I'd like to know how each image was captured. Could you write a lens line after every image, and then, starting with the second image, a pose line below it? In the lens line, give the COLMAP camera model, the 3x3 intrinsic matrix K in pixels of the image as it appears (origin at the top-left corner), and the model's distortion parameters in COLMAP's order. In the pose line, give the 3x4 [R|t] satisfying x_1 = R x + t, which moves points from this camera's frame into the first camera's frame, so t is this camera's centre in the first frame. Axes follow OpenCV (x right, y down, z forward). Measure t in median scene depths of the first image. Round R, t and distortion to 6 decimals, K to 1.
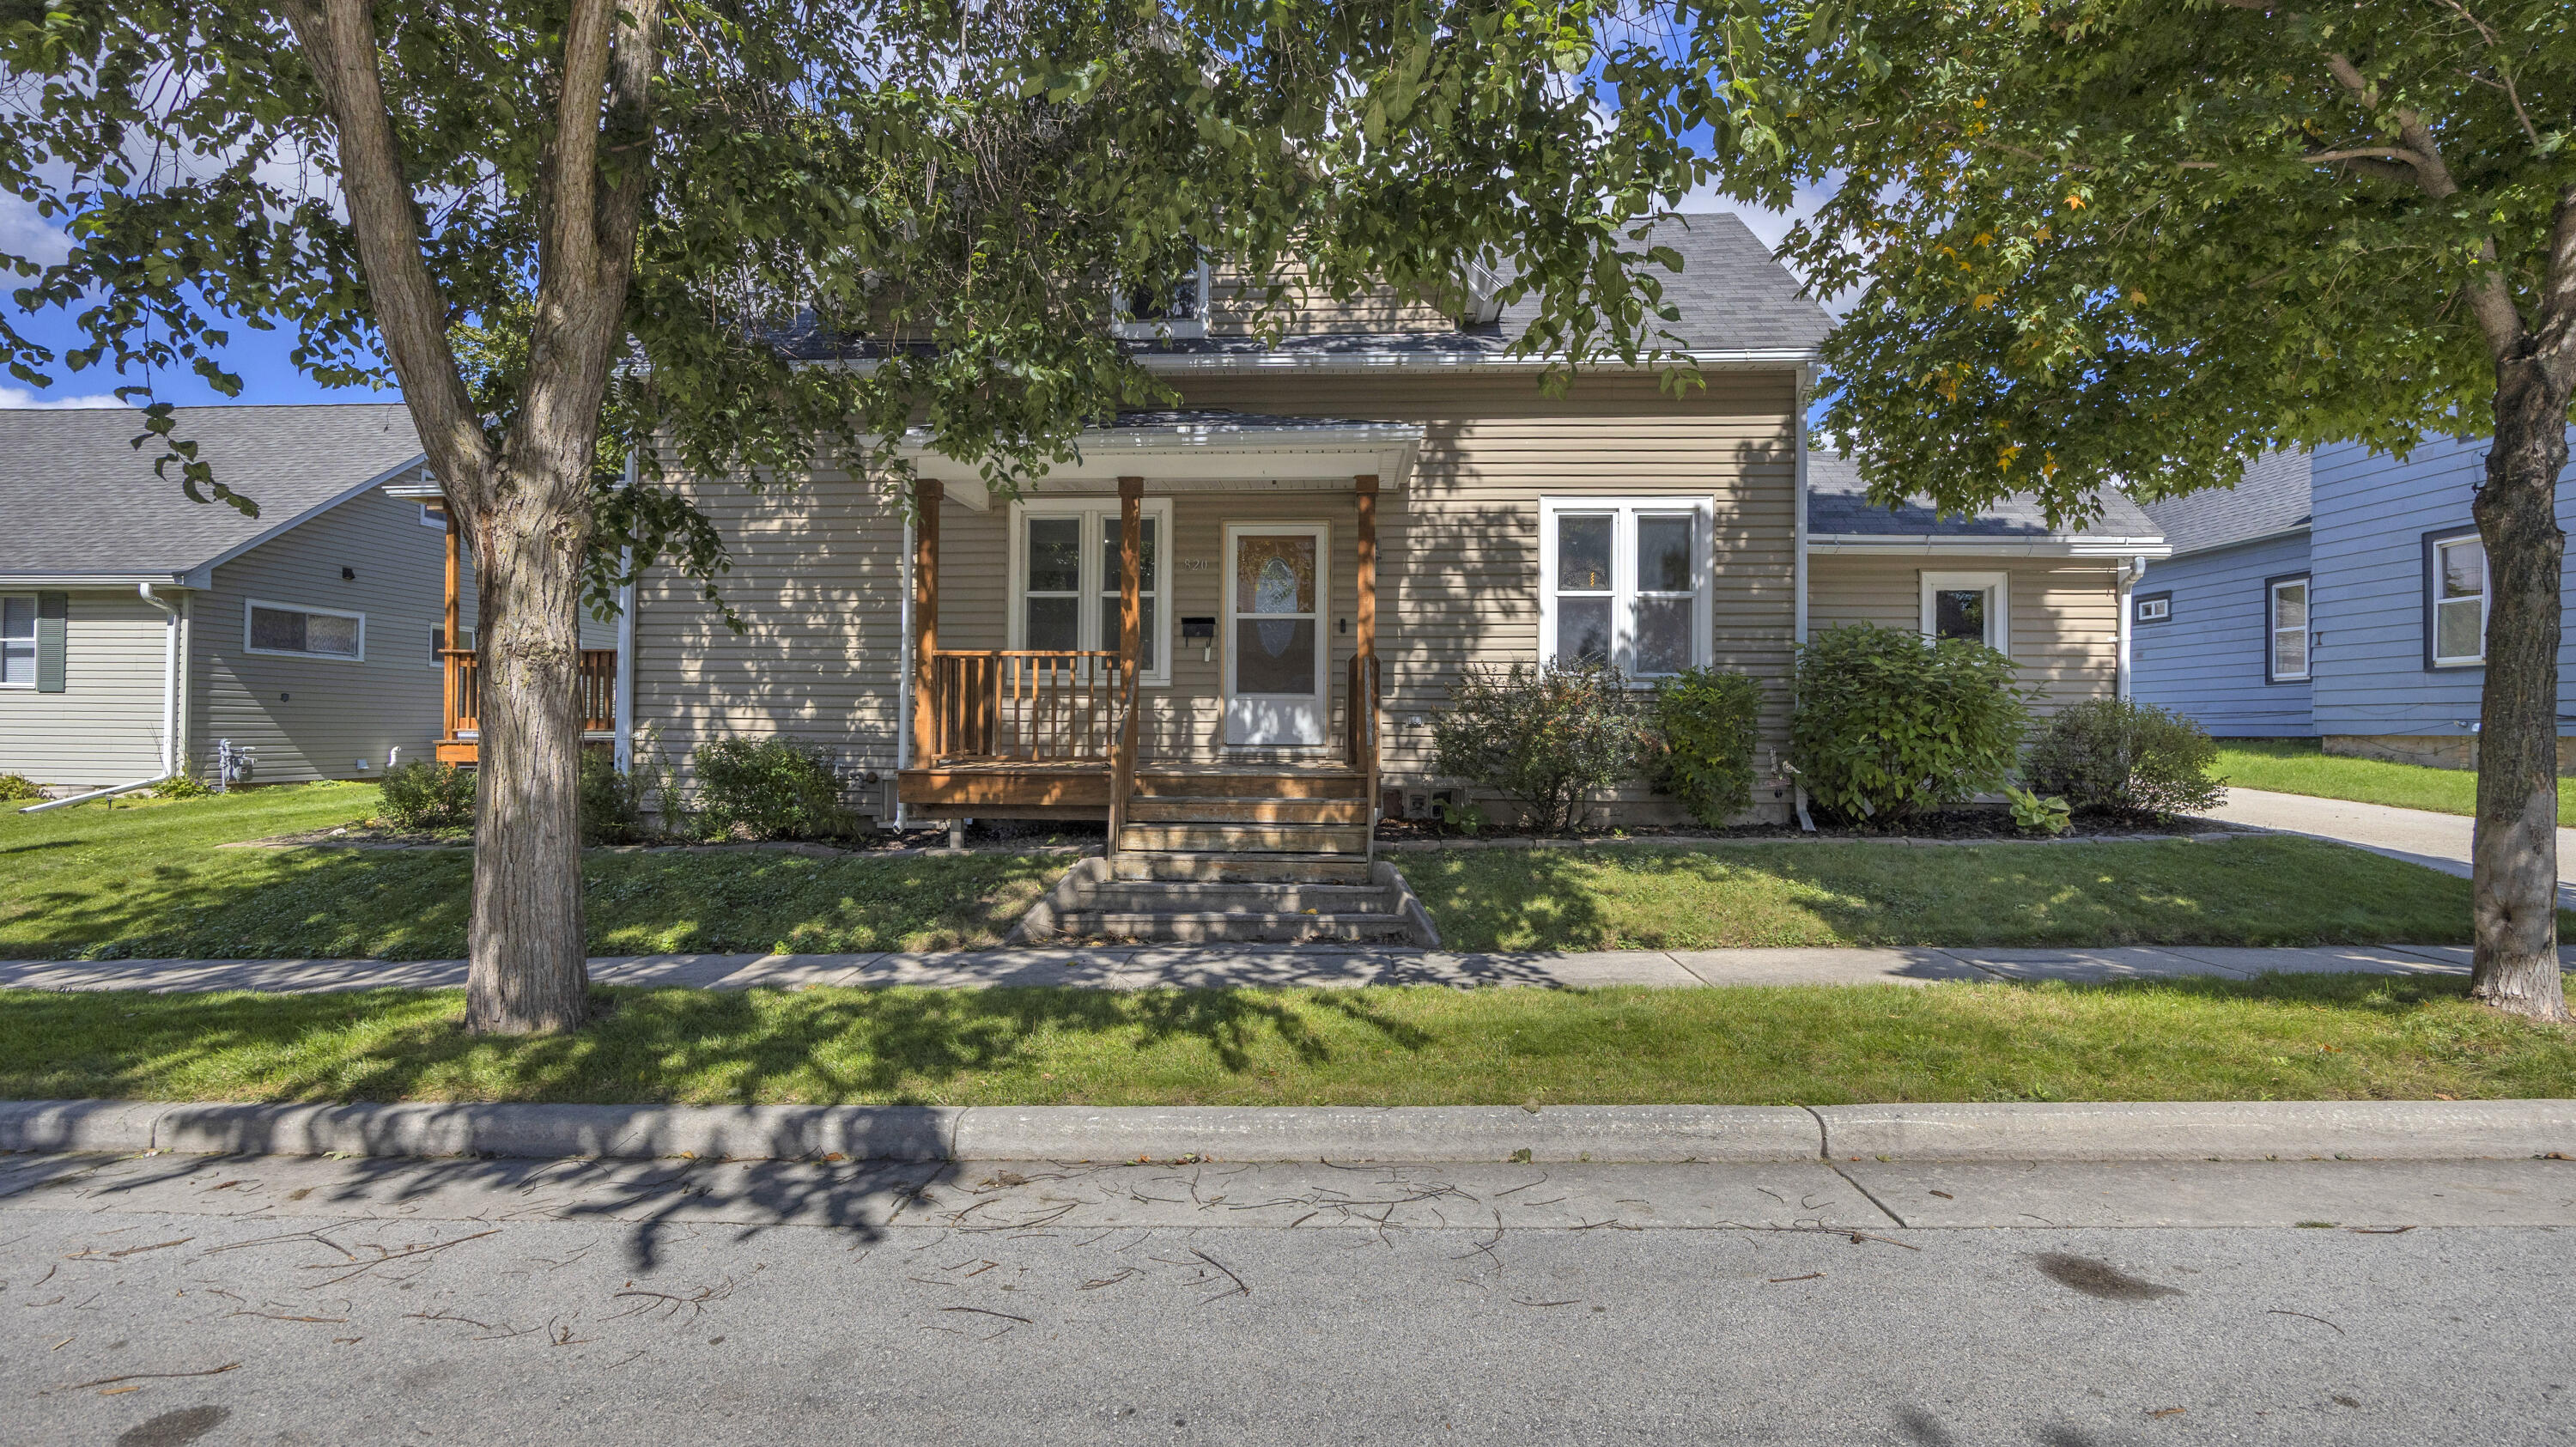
lens RADIAL K [[1059.8, 0, 1281.2], [0, 1059.8, 714.3], [0, 0, 1]] dist [-0.001916, -0.000082]
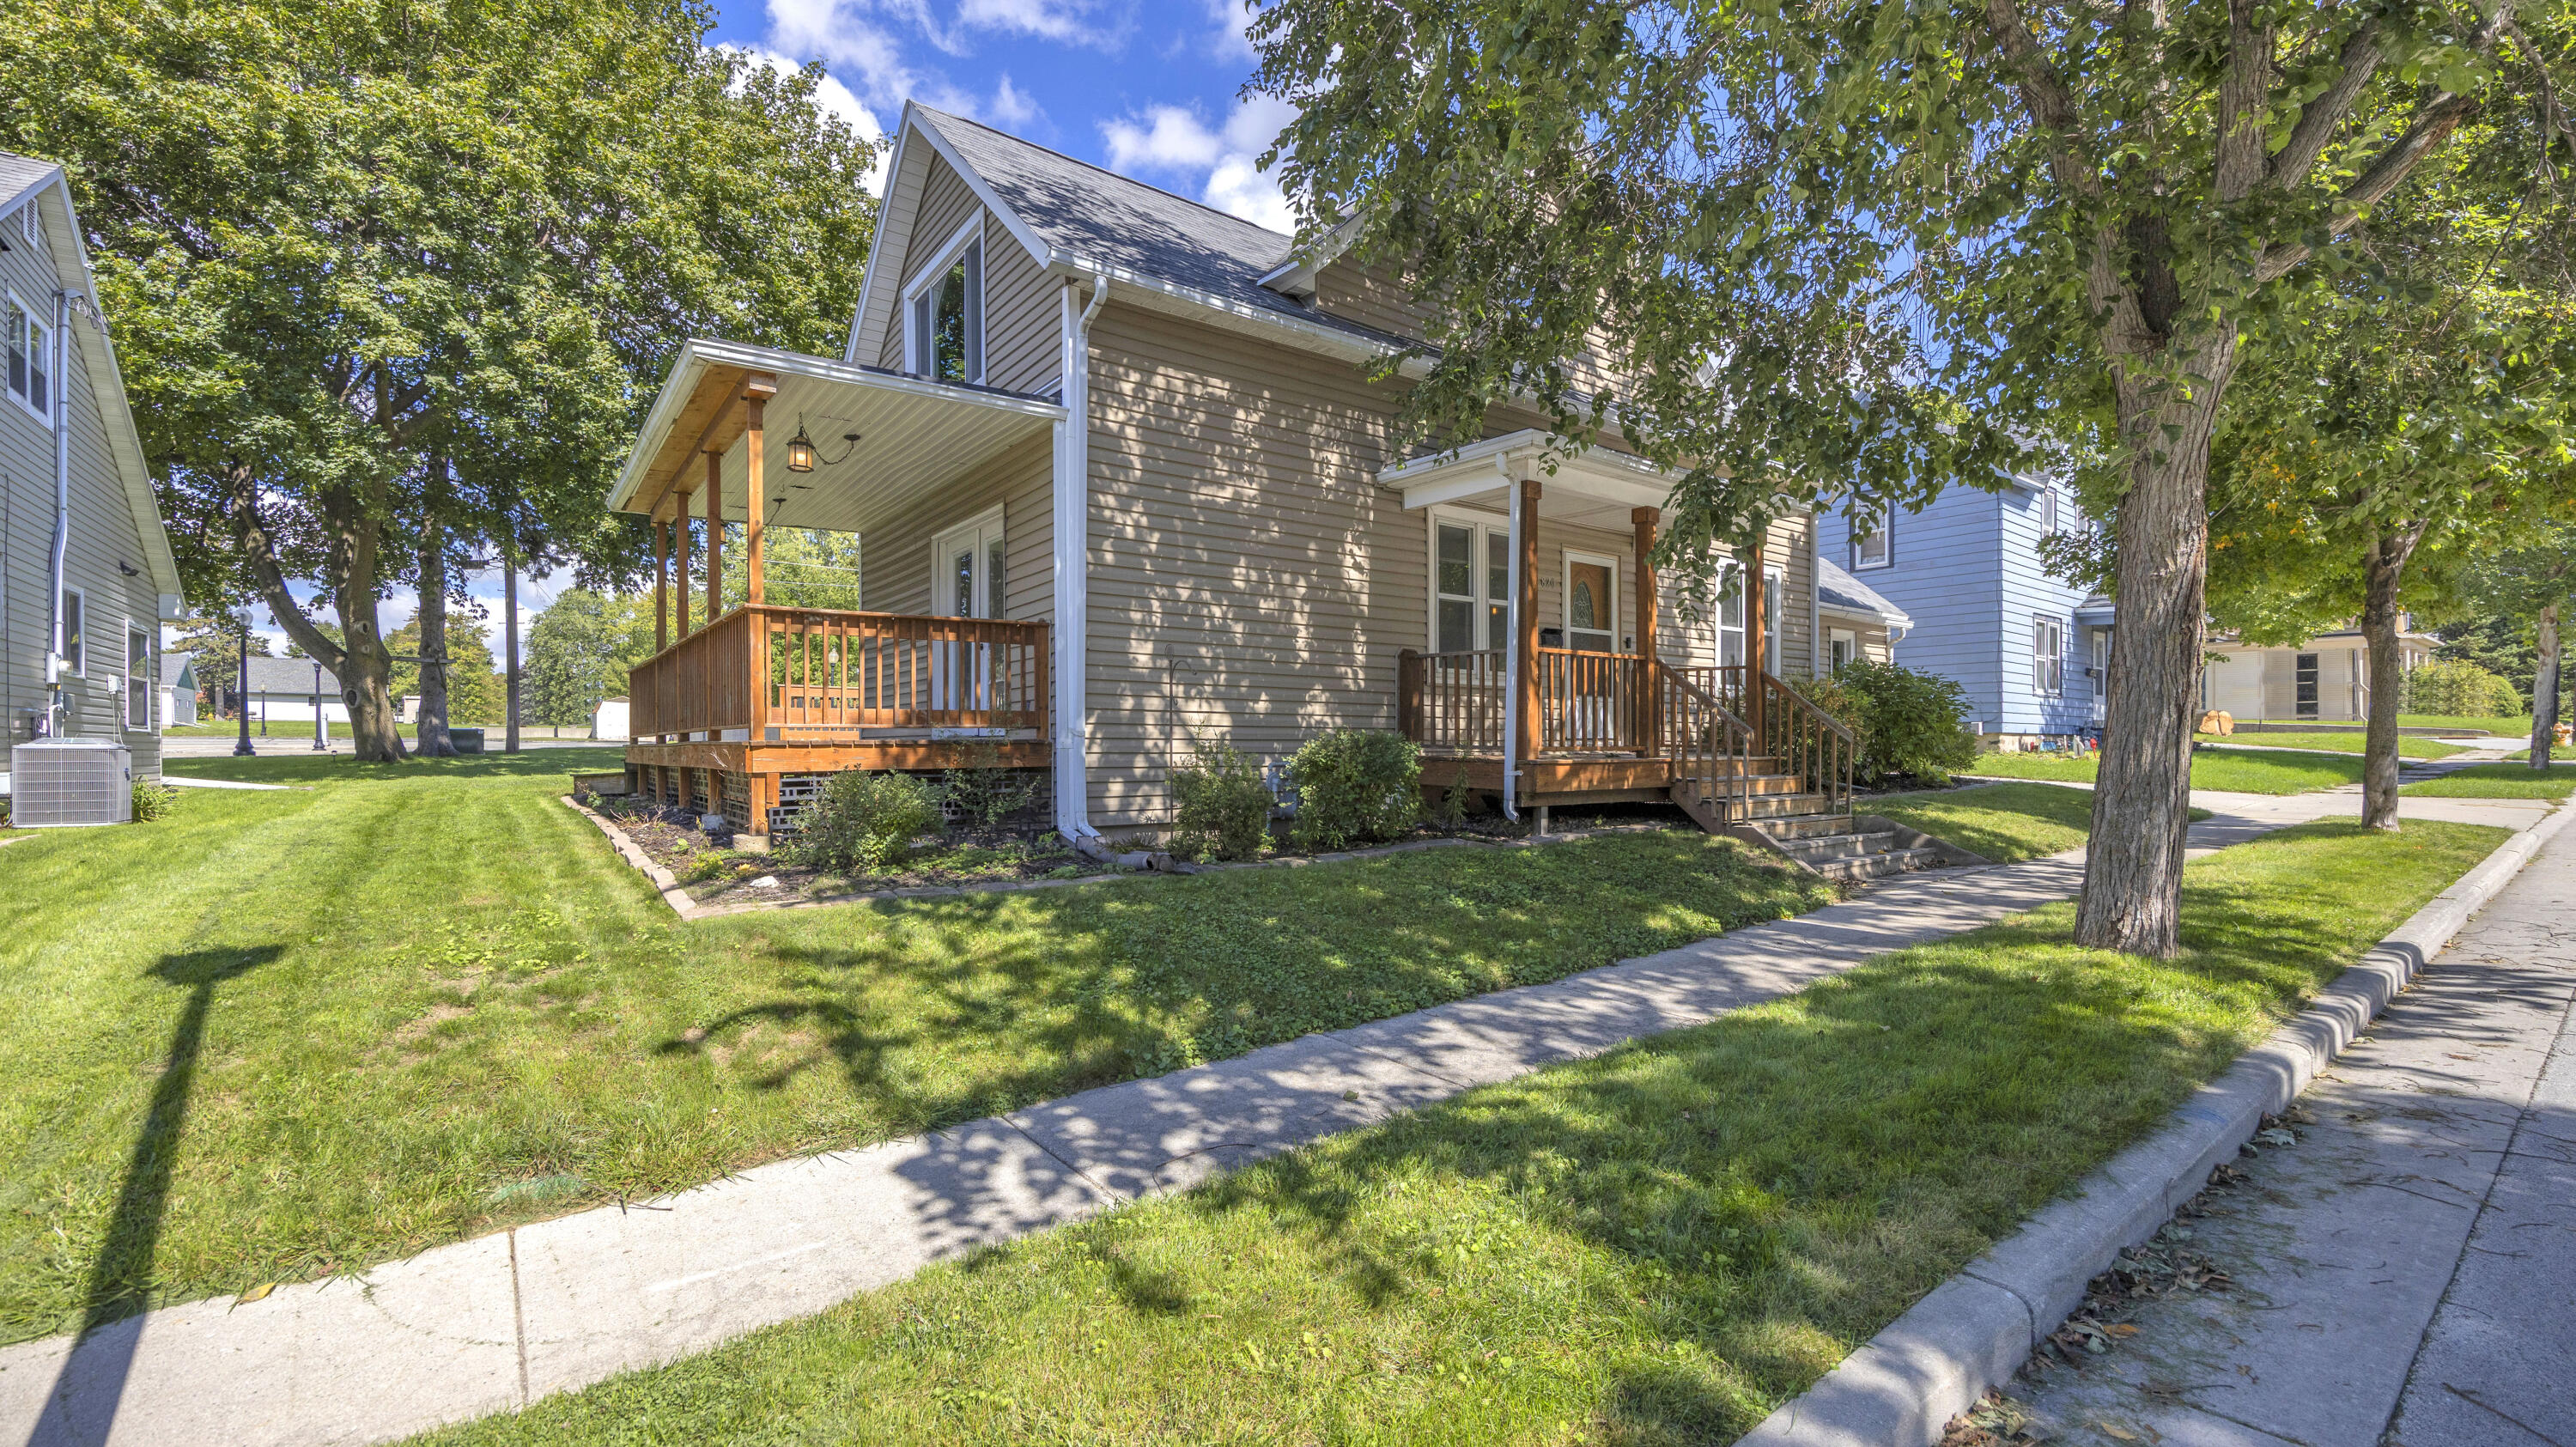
lens RADIAL K [[1059.8, 0, 1284.5], [0, 1059.8, 737.9], [0, 0, 1]] dist [-0.001916, -0.000082]
pose [[0.773139, -0.003081, 0.634230, -1.000803], [0.000773, 0.999992, 0.003916, 0.021379], [-0.634237, -0.002538, 0.773135, 0.290585]]
